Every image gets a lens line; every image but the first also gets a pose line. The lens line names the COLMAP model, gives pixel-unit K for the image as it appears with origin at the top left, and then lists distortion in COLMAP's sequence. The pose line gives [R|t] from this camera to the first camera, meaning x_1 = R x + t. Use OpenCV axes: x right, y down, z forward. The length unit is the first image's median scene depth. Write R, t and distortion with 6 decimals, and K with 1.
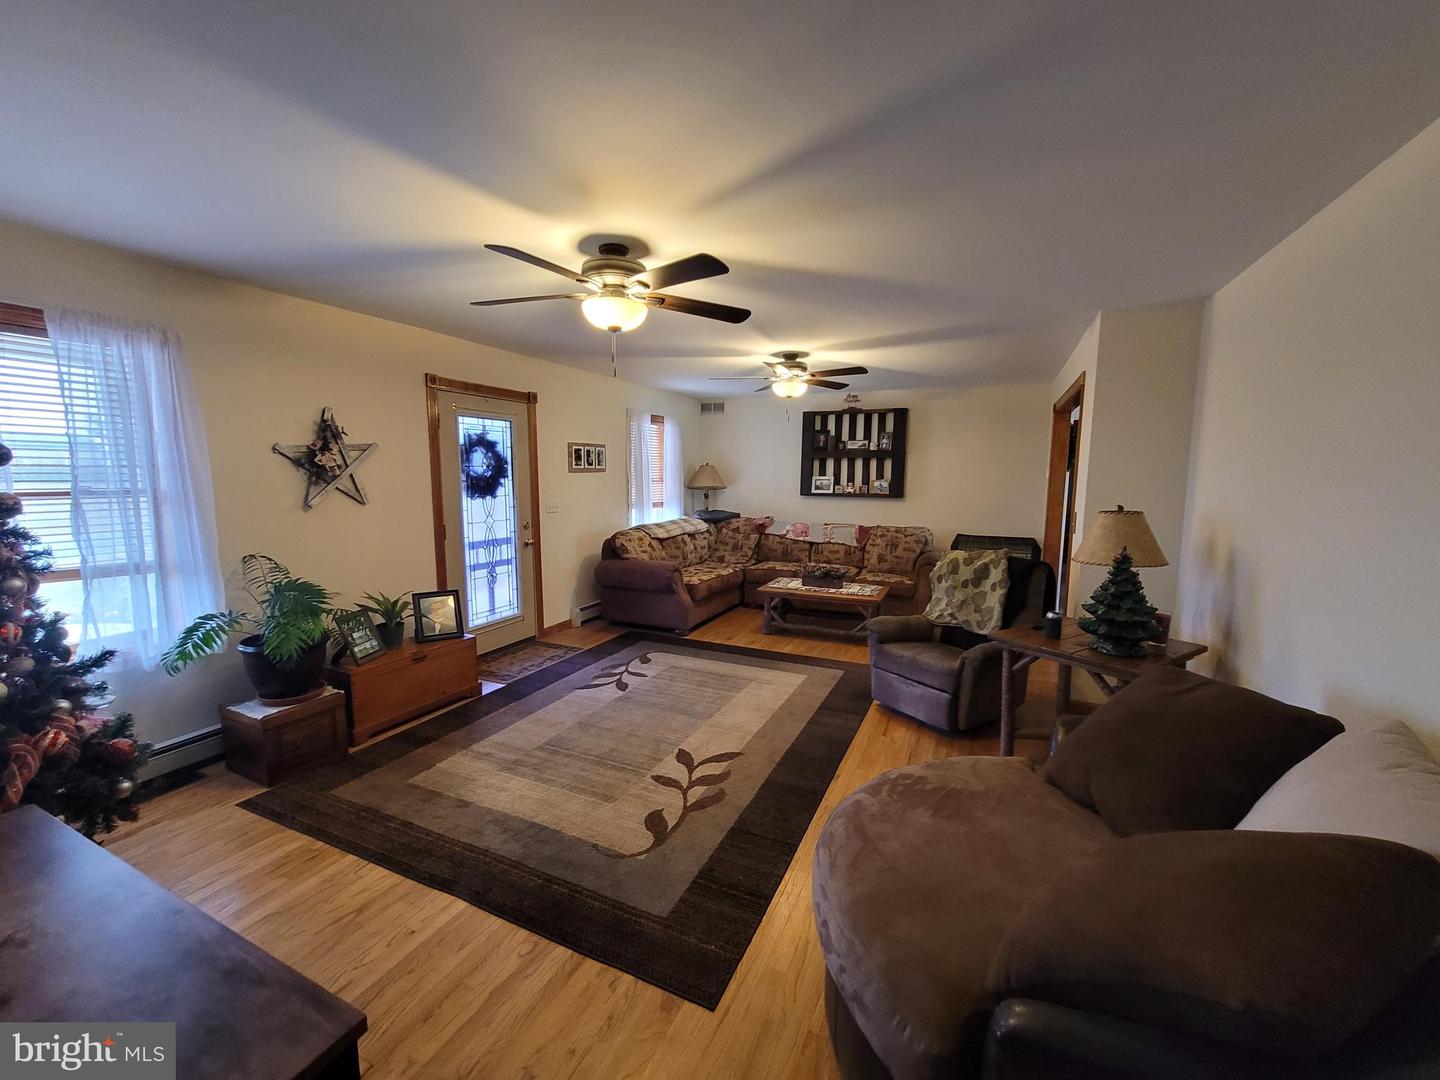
lens RADIAL K [[579.9, 0, 714.9], [0, 579.9, 541.0], [0, 0, 1]] dist [-0.002026, -0.000053]
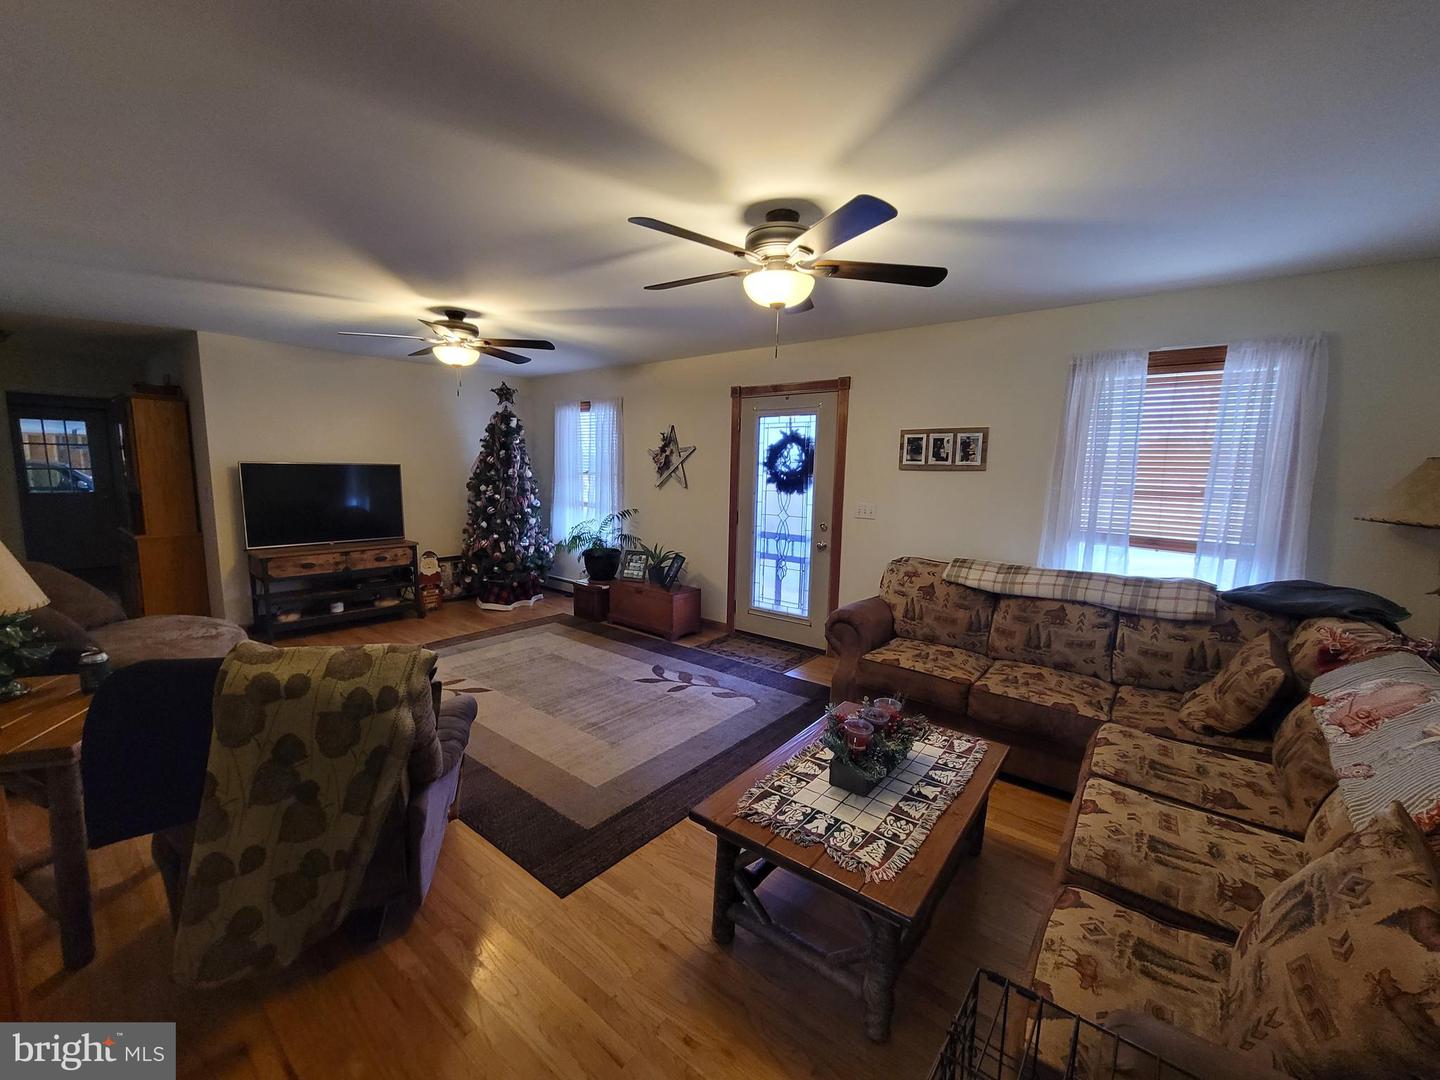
lens RADIAL K [[579.9, 0, 714.0], [0, 579.9, 544.5], [0, 0, 1]] dist [-0.002026, -0.000053]
pose [[-0.241389, 0.116049, -0.963465, 0.635587], [-0.137275, 0.978757, 0.152284, -0.122859], [0.960670, 0.169019, -0.220331, 1.105792]]
